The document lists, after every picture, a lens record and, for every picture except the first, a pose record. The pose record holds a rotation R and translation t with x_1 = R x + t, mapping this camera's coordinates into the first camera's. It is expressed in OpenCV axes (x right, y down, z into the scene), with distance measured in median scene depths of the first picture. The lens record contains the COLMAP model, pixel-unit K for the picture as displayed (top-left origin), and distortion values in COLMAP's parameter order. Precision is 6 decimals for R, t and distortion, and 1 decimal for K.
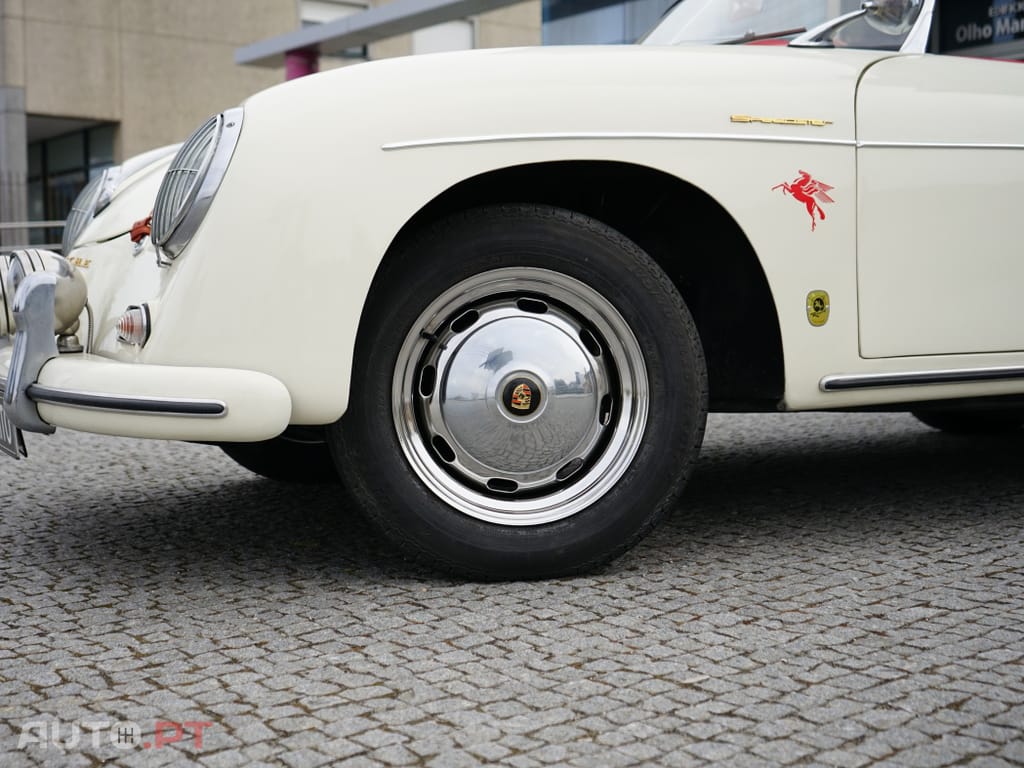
lens RADIAL K [[1484.7, 0, 449.3], [0, 1484.7, 382.1], [0, 0, 1]] dist [-0.007919, -0.006777]
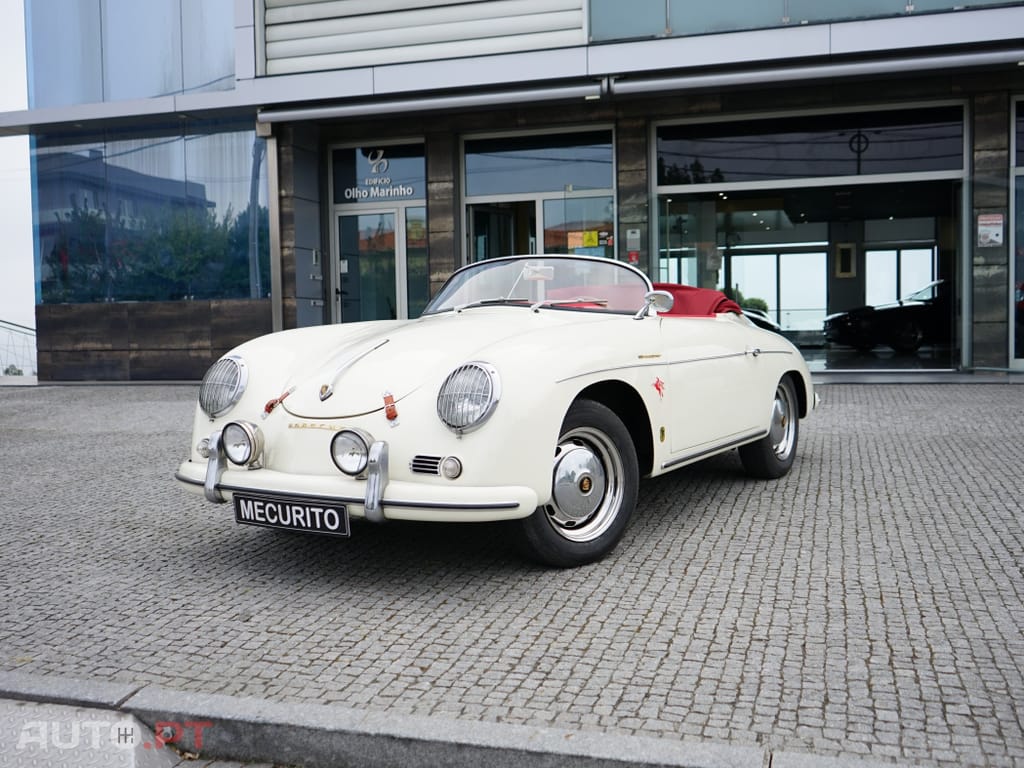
lens RADIAL K [[1113.8, 0, 512.0], [0, 1113.8, 384.0], [0, 0, 1]] dist [-0.002340, -0.009431]
pose [[0.808103, -0.034921, 0.588006, -1.020746], [0.036685, 0.999287, 0.008931, -0.160173], [-0.587898, 0.014353, 0.808807, -0.310194]]
